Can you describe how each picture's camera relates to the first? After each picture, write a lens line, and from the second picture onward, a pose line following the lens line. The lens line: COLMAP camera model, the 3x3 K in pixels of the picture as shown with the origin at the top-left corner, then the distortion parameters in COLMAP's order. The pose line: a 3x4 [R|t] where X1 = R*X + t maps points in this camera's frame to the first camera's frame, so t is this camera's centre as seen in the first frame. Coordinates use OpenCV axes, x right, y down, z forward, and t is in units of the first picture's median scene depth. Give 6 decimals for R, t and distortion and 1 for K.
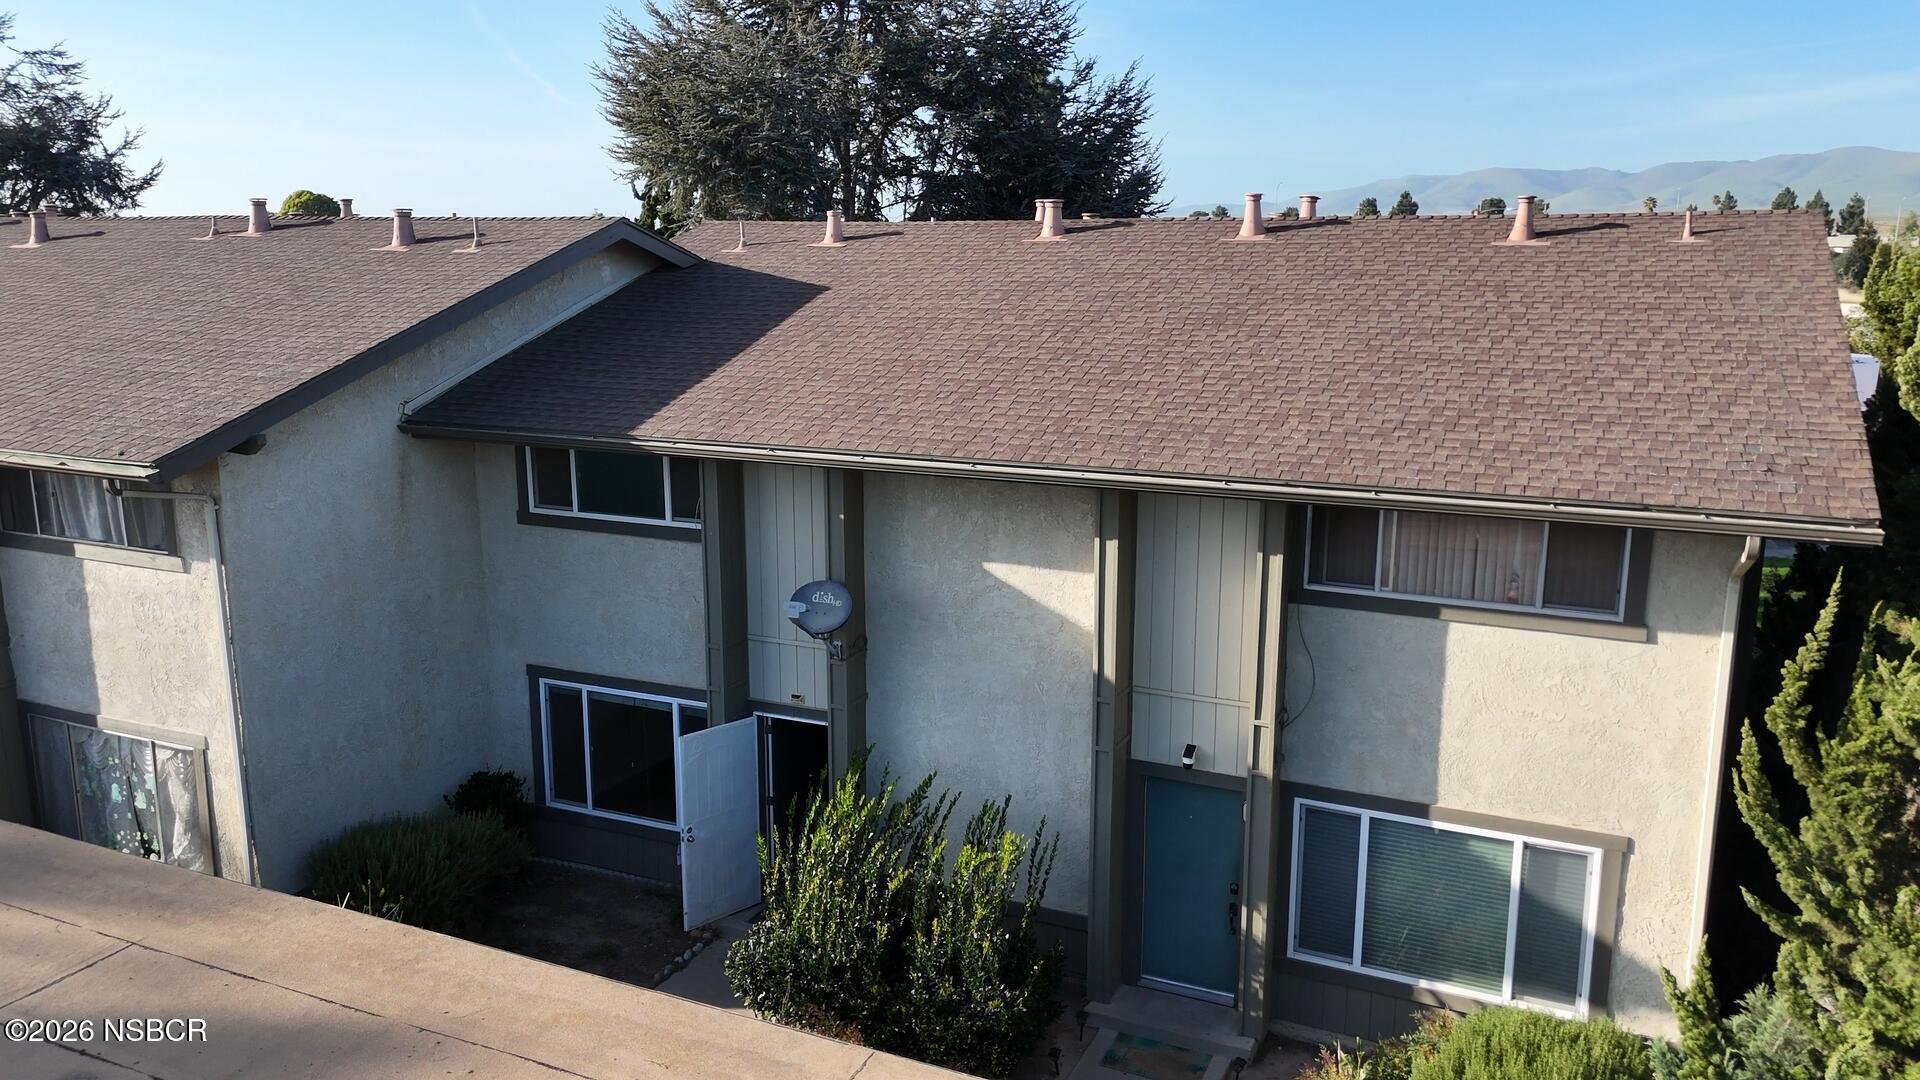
lens RADIAL K [[1391.5, 0, 960.0], [0, 1391.5, 540.0], [0, 0, 1]] dist [0.072249, -0.062334]
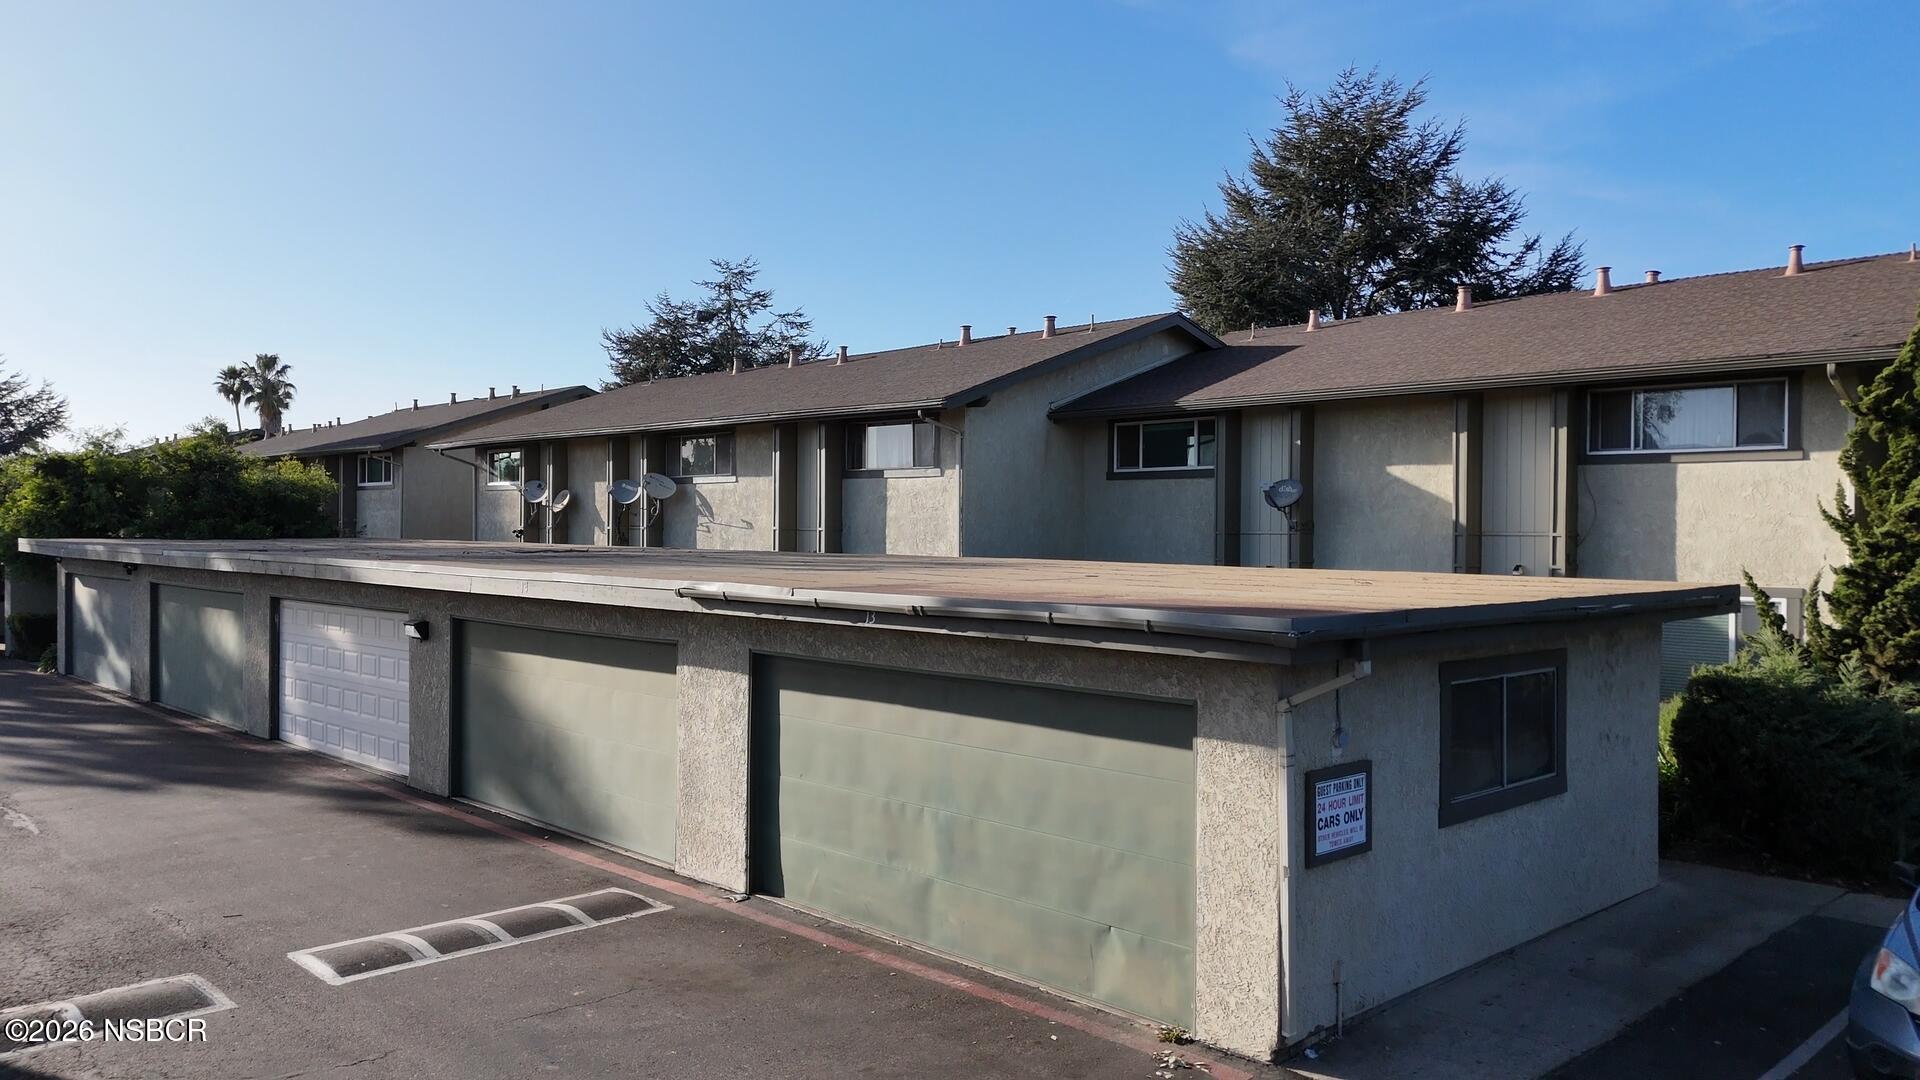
lens RADIAL K [[1391.5, 0, 960.0], [0, 1391.5, 540.0], [0, 0, 1]] dist [0.072249, -0.062334]
pose [[0.930374, 0.007021, -0.366545, 0.149521], [-0.080405, 0.979382, -0.185326, 0.434197], [0.357687, 0.201895, 0.911756, -0.641274]]
